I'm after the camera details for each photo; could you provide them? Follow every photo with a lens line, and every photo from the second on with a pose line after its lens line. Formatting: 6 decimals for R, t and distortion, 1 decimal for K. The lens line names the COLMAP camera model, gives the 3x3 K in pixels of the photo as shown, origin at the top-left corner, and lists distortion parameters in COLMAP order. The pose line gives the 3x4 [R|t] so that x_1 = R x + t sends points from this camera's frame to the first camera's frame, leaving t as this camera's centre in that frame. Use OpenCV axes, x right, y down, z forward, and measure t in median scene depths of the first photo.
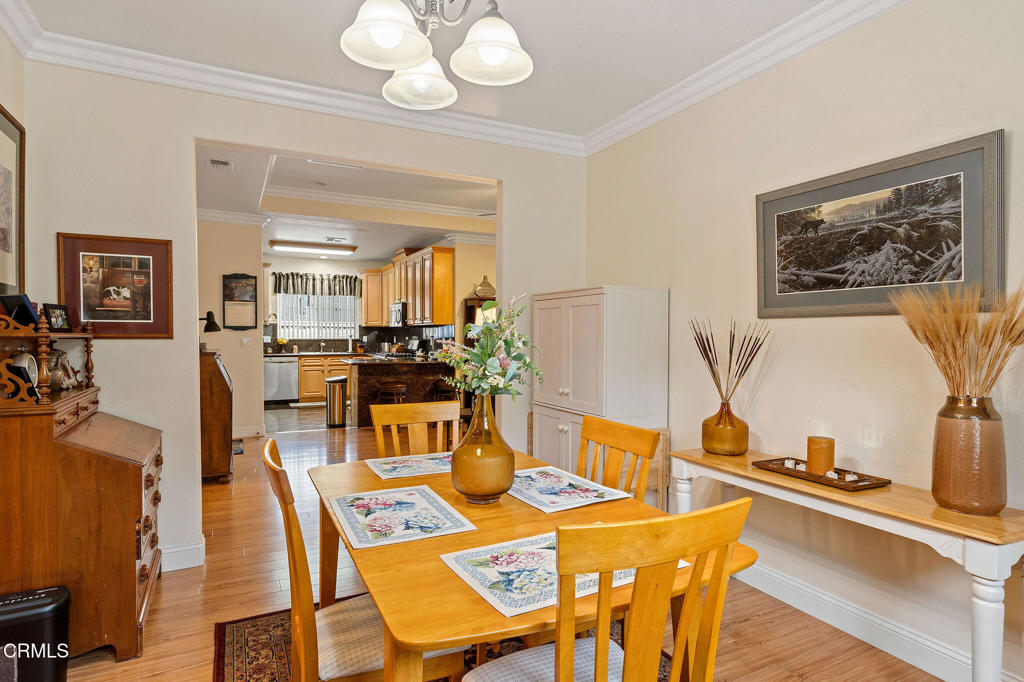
lens RADIAL K [[561.3, 0, 510.9], [0, 561.3, 339.3], [0, 0, 1]] dist [0.017311, 0.000846]
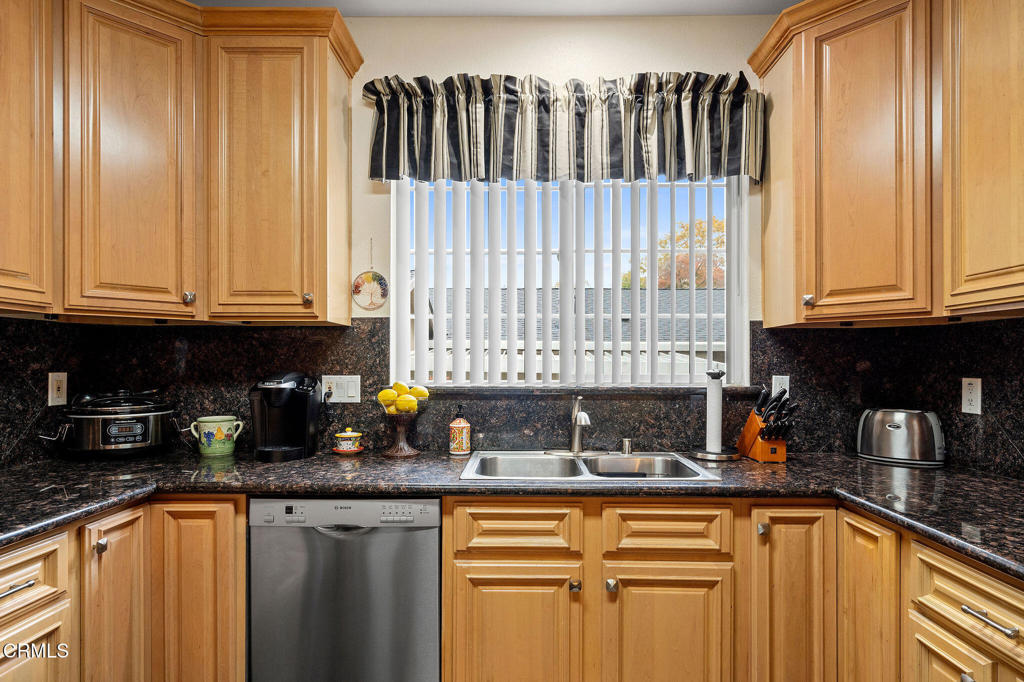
lens RADIAL K [[561.3, 0, 512.5], [0, 561.3, 349.7], [0, 0, 1]] dist [0.017311, 0.000846]
pose [[0.879249, -0.001585, -0.476359, -0.260097], [-0.004238, 0.999929, -0.011149, -0.012753], [0.476343, 0.011822, 0.879180, 0.810387]]
